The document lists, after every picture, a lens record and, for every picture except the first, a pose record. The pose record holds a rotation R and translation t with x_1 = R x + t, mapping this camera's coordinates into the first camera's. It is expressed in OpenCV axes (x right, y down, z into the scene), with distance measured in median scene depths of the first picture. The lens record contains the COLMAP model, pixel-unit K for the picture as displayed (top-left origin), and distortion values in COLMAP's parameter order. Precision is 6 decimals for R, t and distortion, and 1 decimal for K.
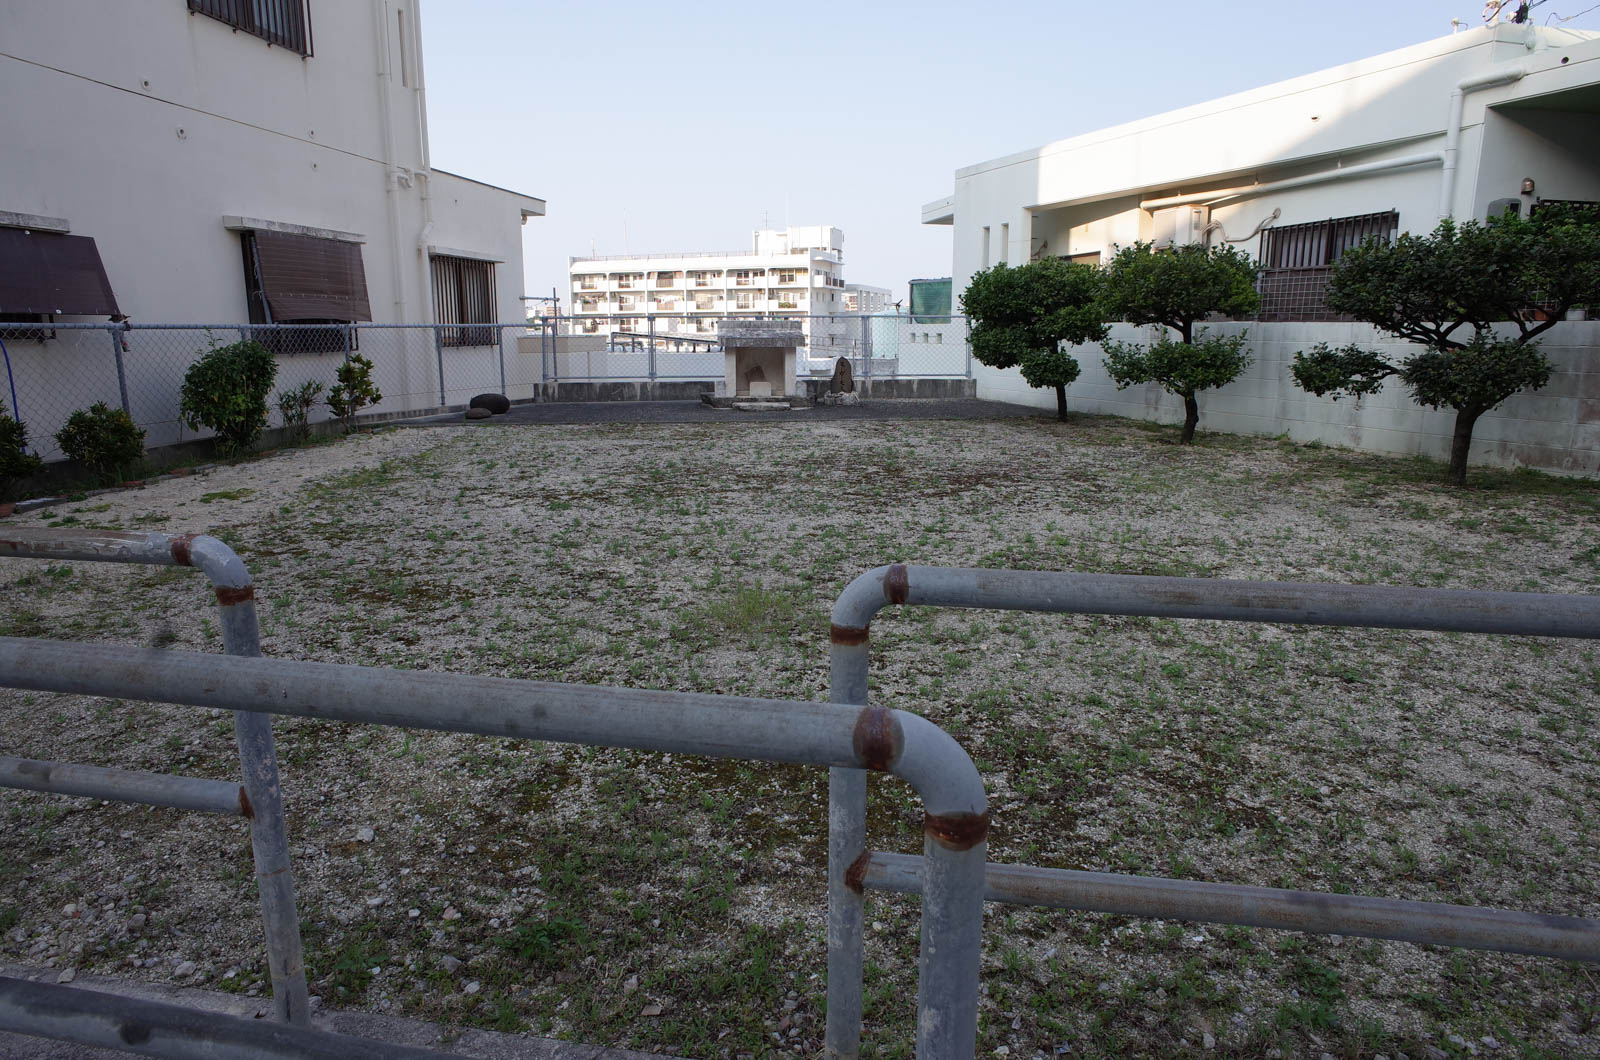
lens RADIAL K [[950.2, 0, 800.0], [0, 950.2, 530.0], [0, 0, 1]] dist [-0.078926, 0.041121]
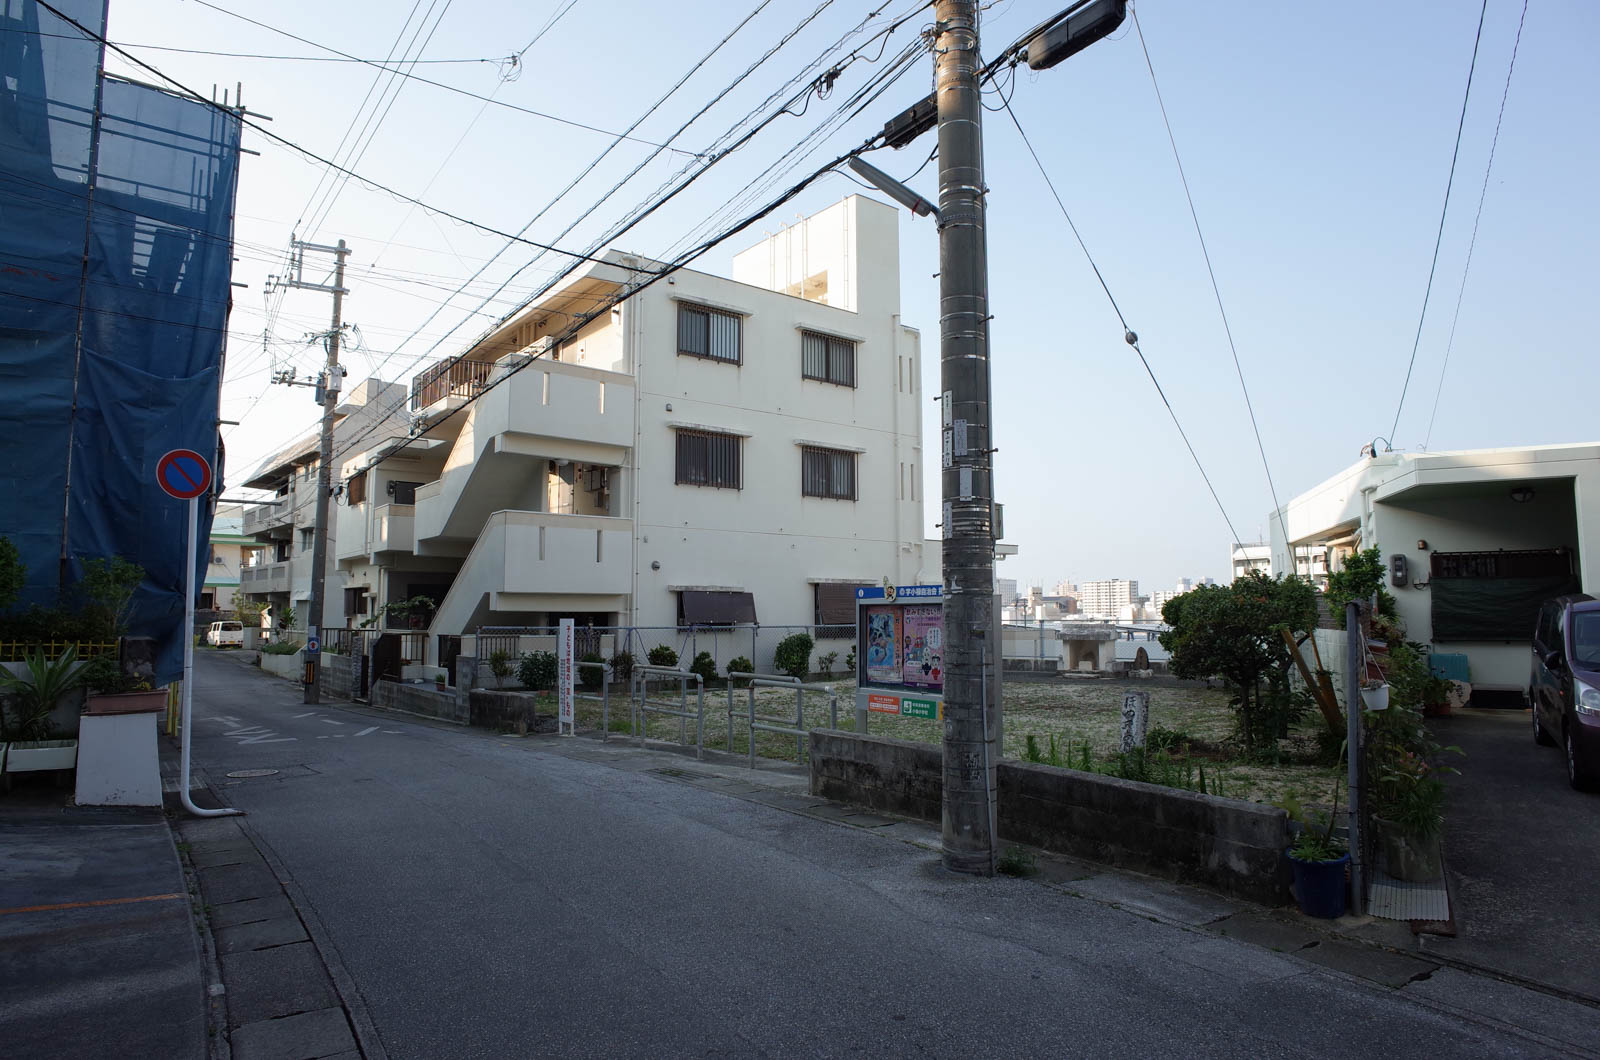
lens RADIAL K [[950.2, 0, 800.0], [0, 950.2, 530.0], [0, 0, 1]] dist [-0.078926, 0.041121]
pose [[0.757718, -0.055334, -0.650232, 0.087982], [-0.136048, 0.961111, -0.240327, 0.011050], [0.638243, 0.270563, 0.720723, -0.072373]]
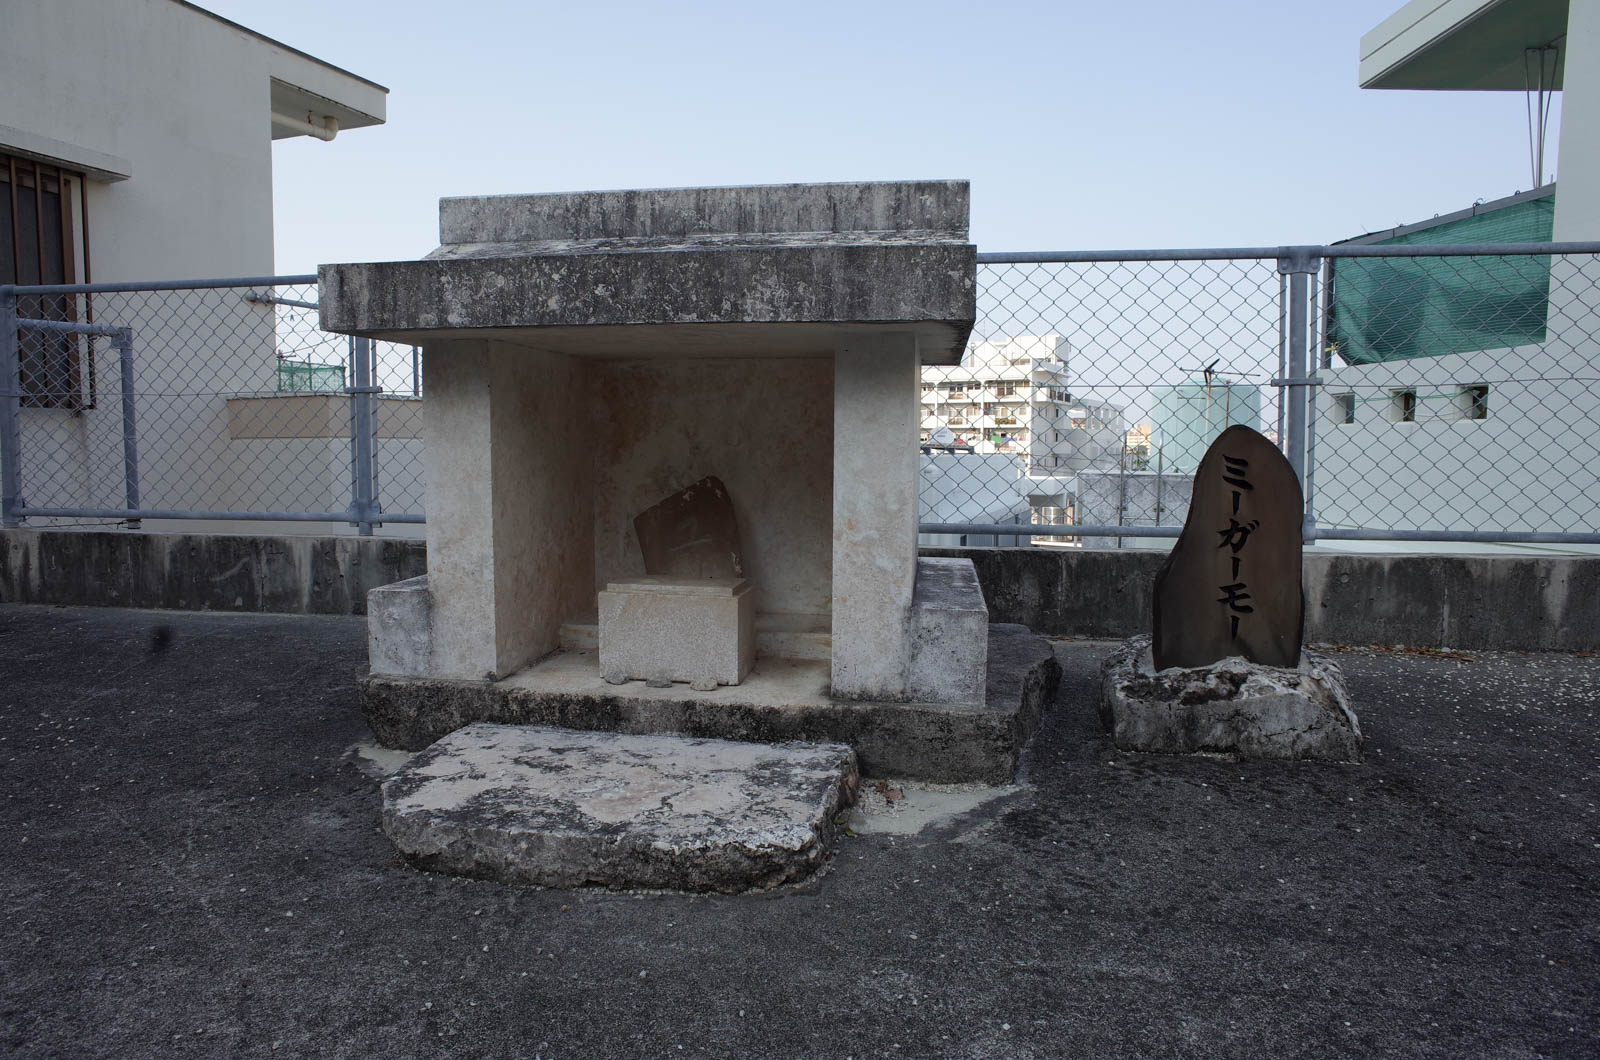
lens RADIAL K [[950.2, 0, 800.0], [0, 950.2, 530.0], [0, 0, 1]] dist [-0.078926, 0.041121]
pose [[0.974038, 0.025693, -0.224922, 0.001545], [-0.053799, 0.991347, -0.119739, -0.020064], [0.219899, 0.128730, 0.966992, 0.116873]]
